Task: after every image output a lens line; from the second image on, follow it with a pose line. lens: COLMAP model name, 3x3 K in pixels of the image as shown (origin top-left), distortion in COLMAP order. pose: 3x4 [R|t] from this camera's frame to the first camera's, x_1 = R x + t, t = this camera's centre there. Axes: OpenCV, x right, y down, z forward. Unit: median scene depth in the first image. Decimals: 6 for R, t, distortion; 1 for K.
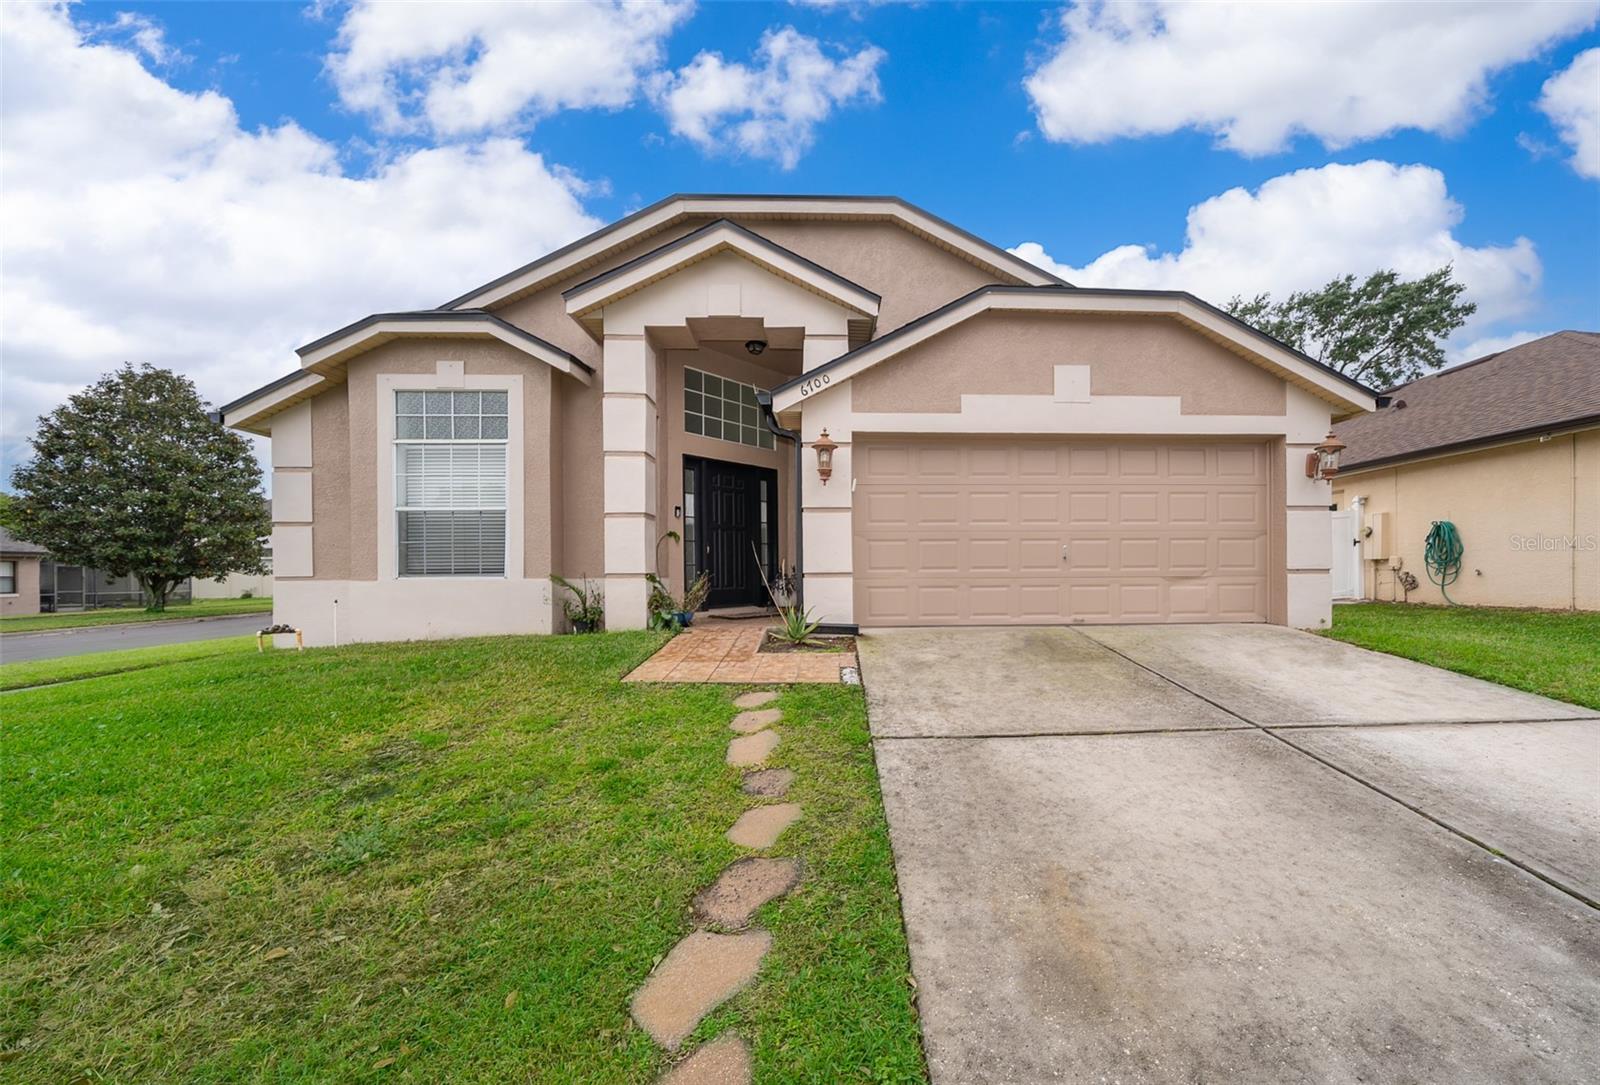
lens RADIAL K [[559.4, 0, 830.4], [0, 559.4, 575.8], [0, 0, 1]] dist [-0.003666, -0.000243]
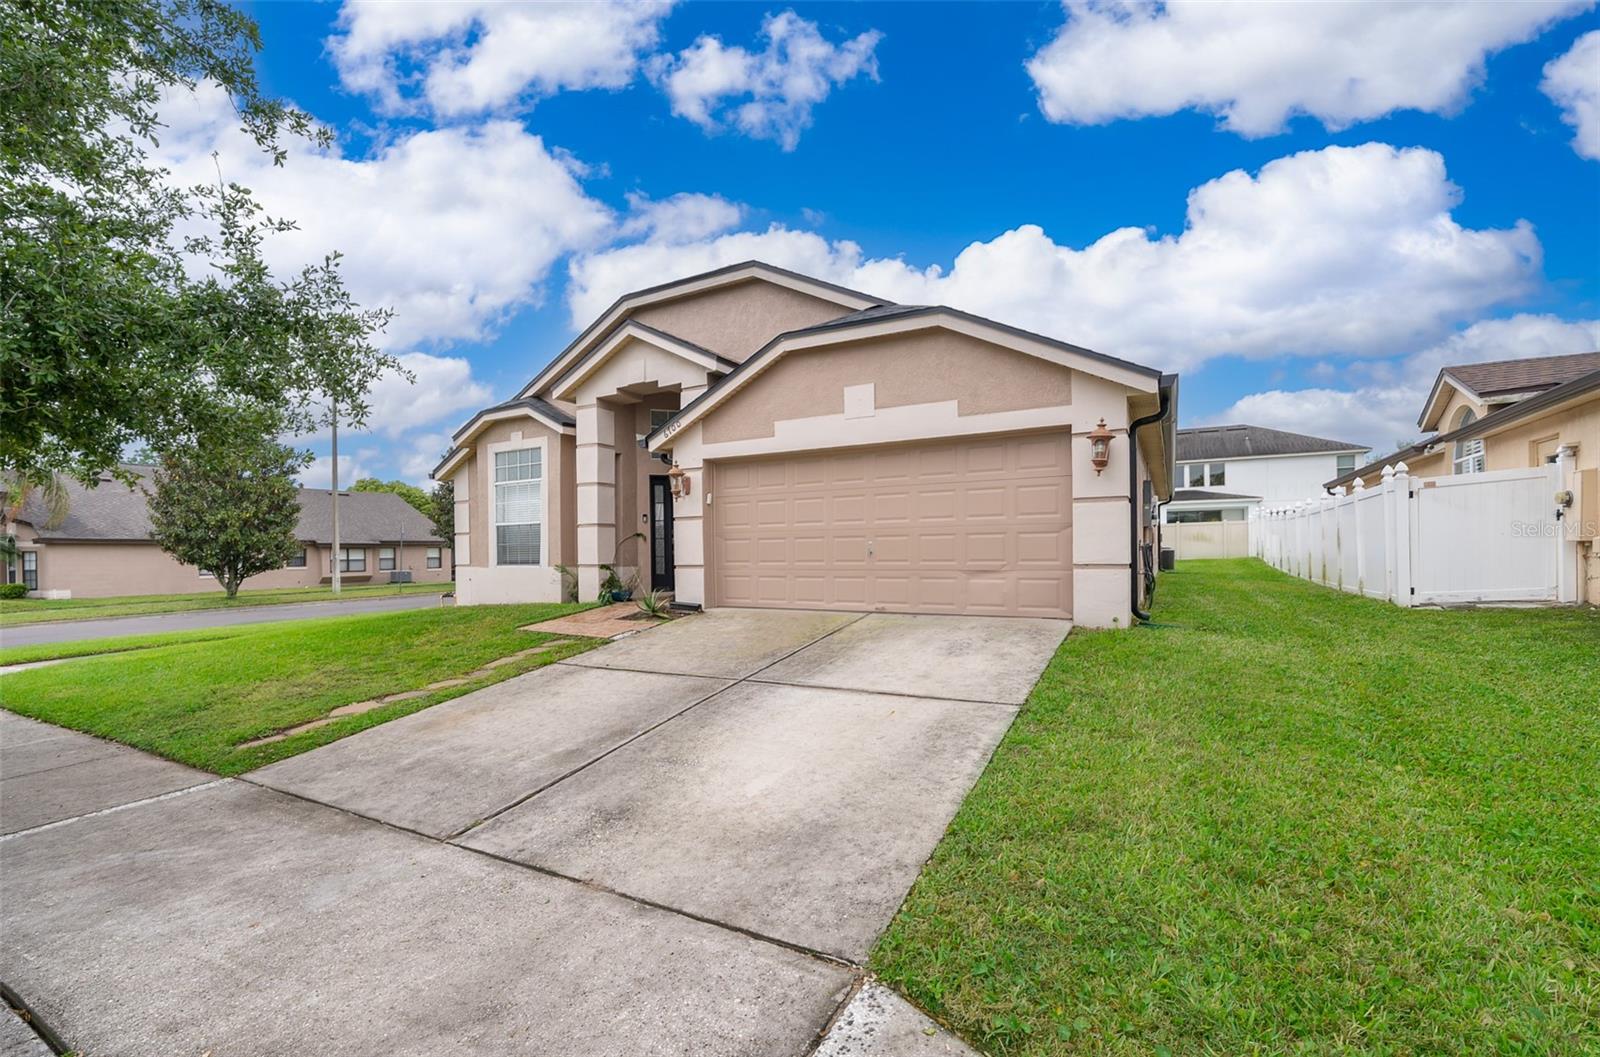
lens RADIAL K [[649.1, 0, 771.4], [0, 649.1, 557.6], [0, 0, 1]] dist [0.001110, -0.000389]
pose [[0.852885, 0.000420, -0.522099, 0.947988], [0.004542, 0.999956, 0.008225, -0.034267], [0.522080, -0.009386, 0.852845, -0.224904]]
